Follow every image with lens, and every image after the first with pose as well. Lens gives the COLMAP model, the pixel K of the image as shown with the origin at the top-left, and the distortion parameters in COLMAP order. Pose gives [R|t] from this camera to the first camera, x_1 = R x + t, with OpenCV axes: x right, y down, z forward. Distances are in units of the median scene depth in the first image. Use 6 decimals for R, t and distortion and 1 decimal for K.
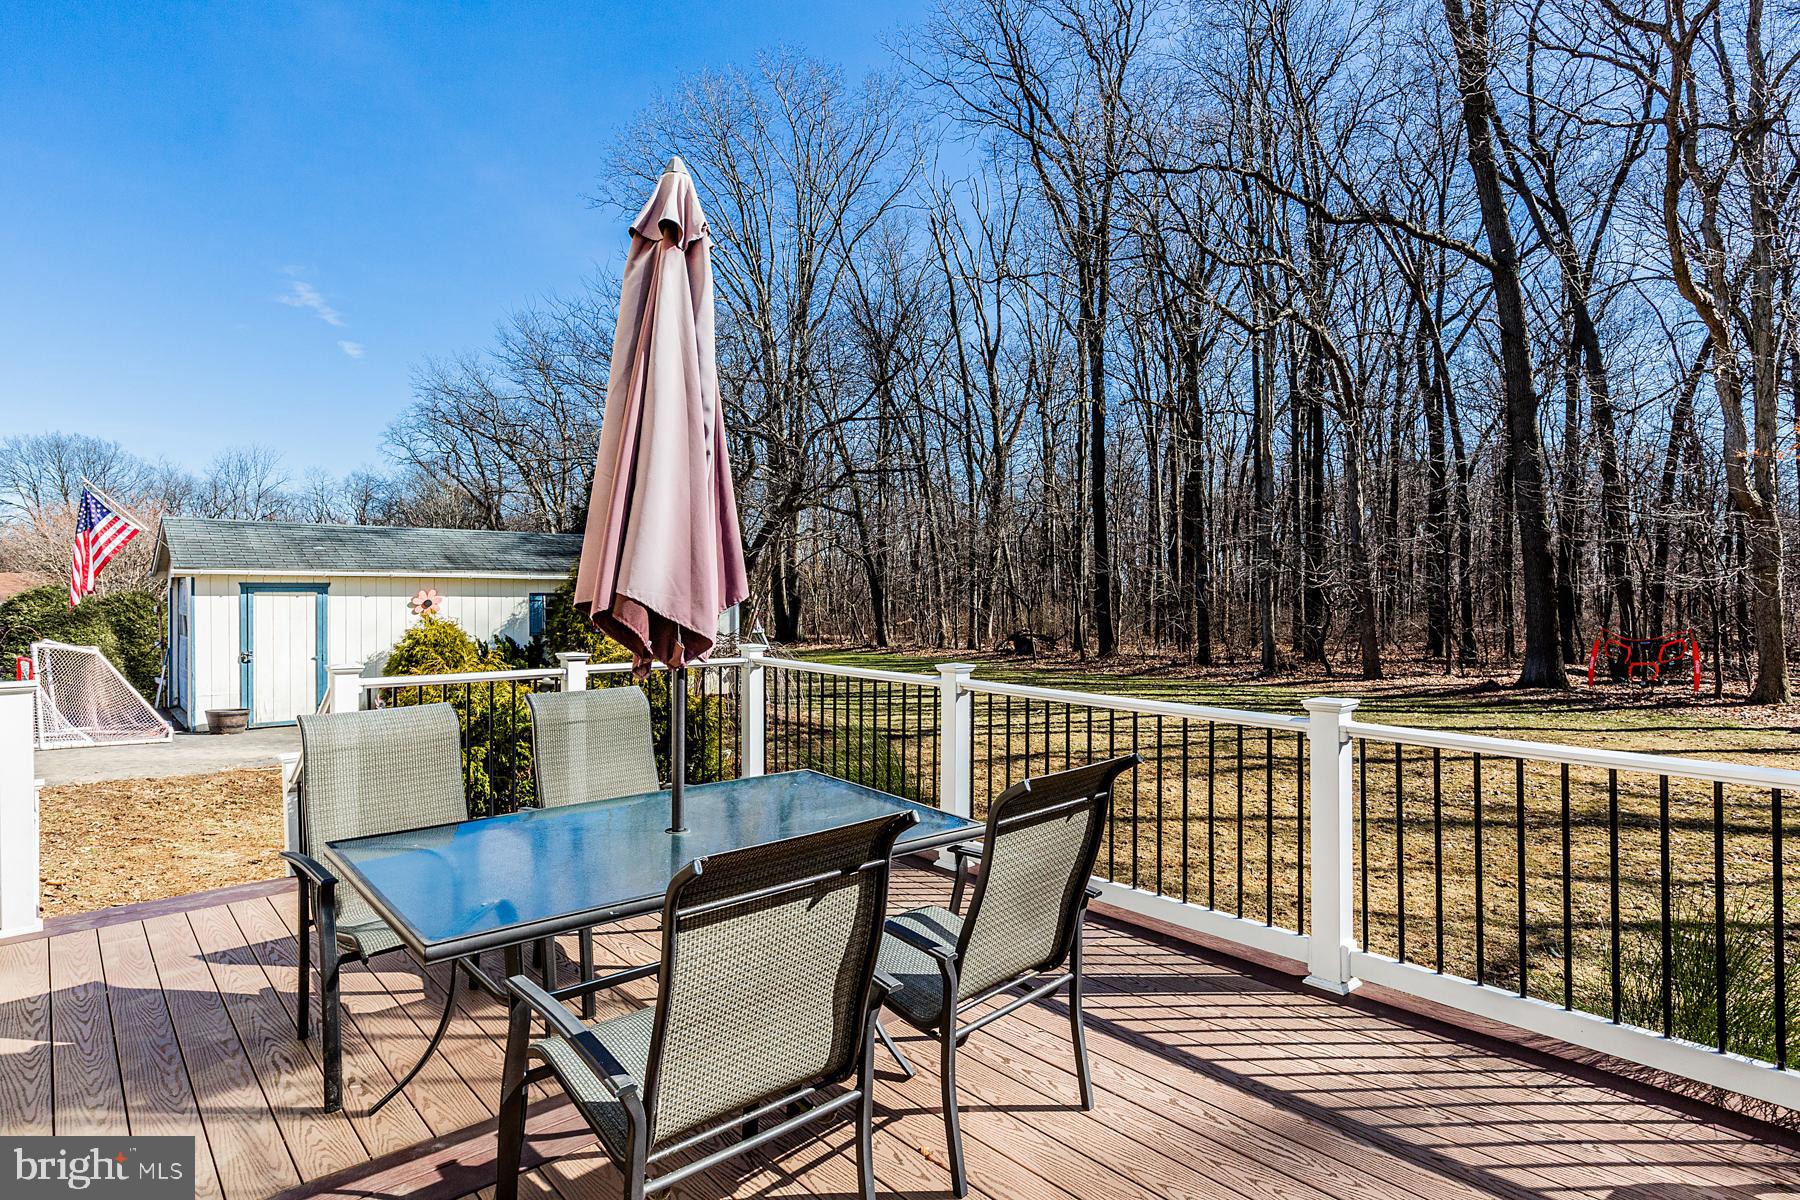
lens RADIAL K [[967.3, 0, 892.5], [0, 967.3, 596.6], [0, 0, 1]] dist [-0.014318, 0.000510]
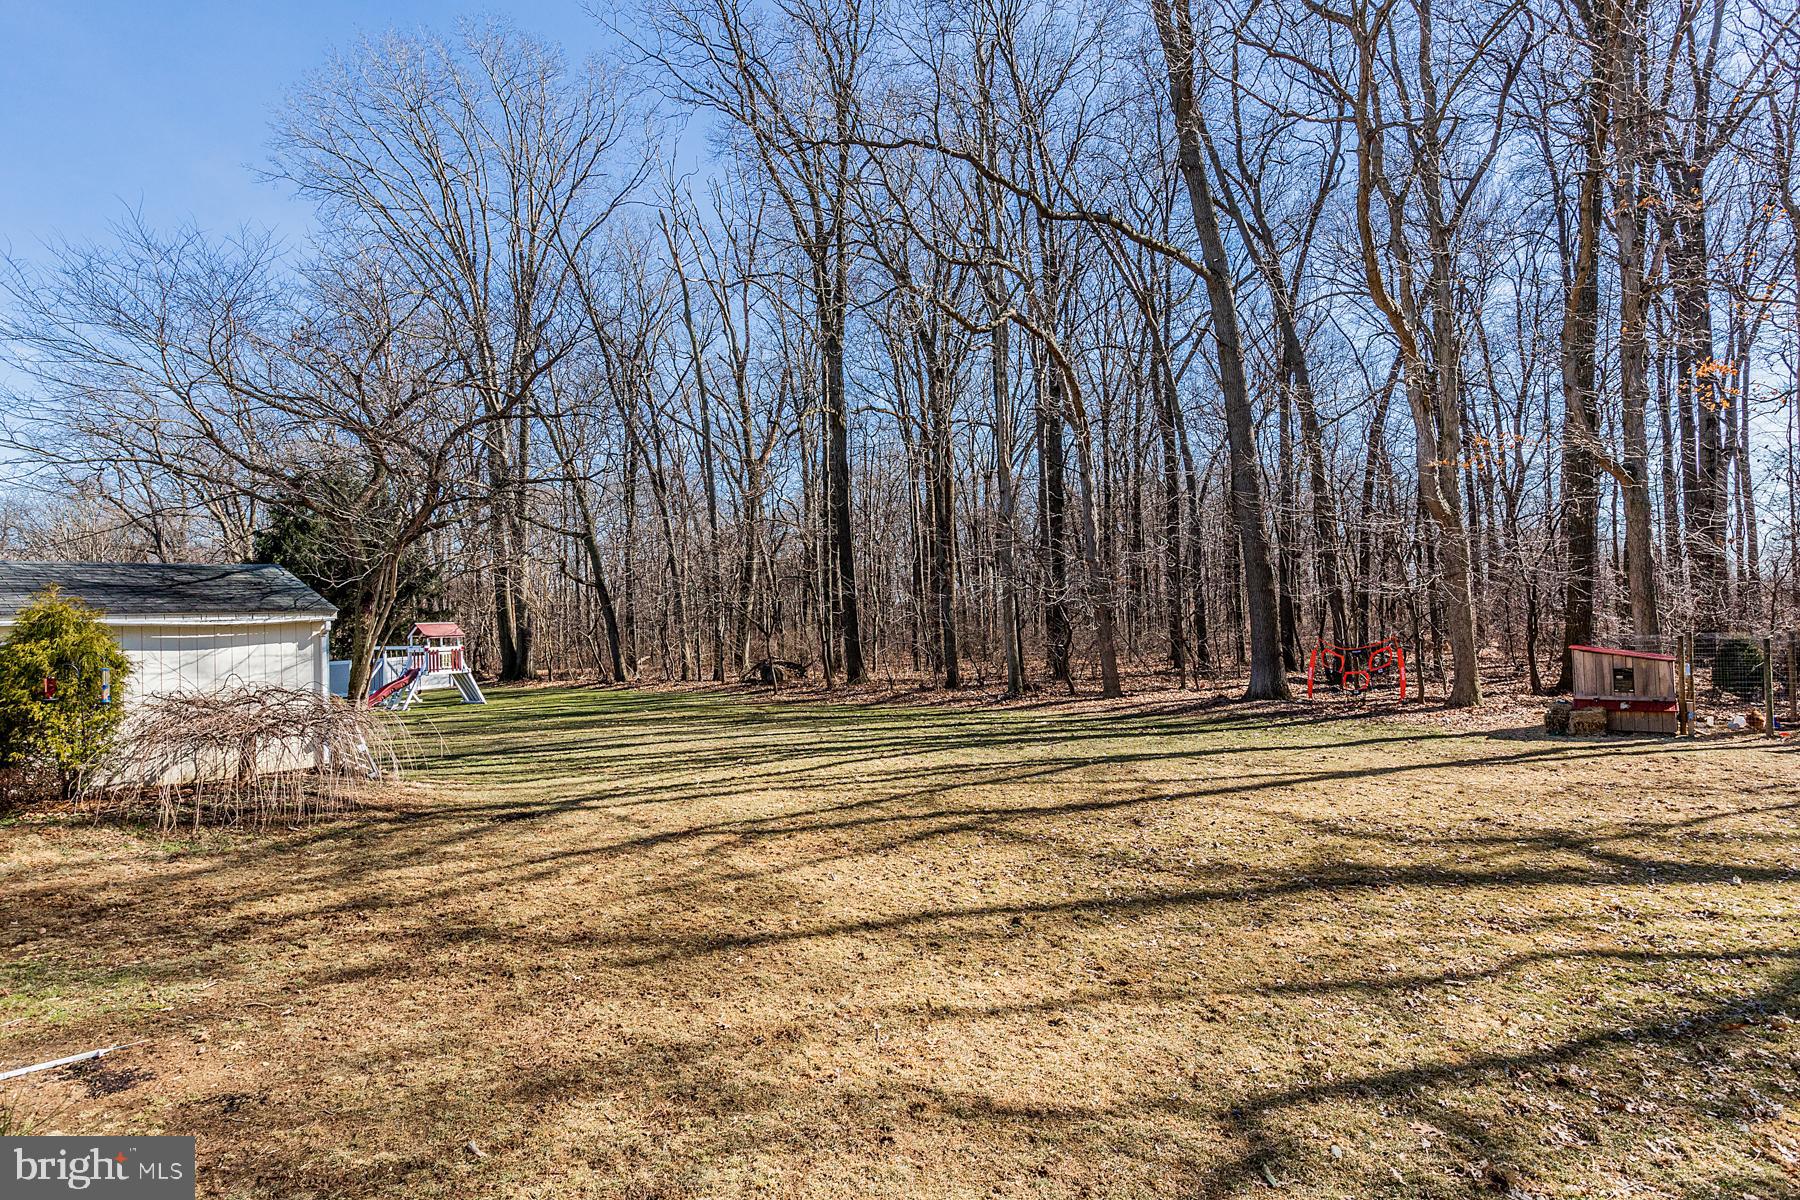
lens RADIAL K [[967.3, 0, 905.7], [0, 967.3, 595.8], [0, 0, 1]] dist [-0.014318, 0.000510]
pose [[0.972545, -0.025346, 0.231330, 0.069129], [0.030845, 0.999320, -0.020185, -0.003104], [-0.230661, 0.026766, 0.972666, 0.092412]]
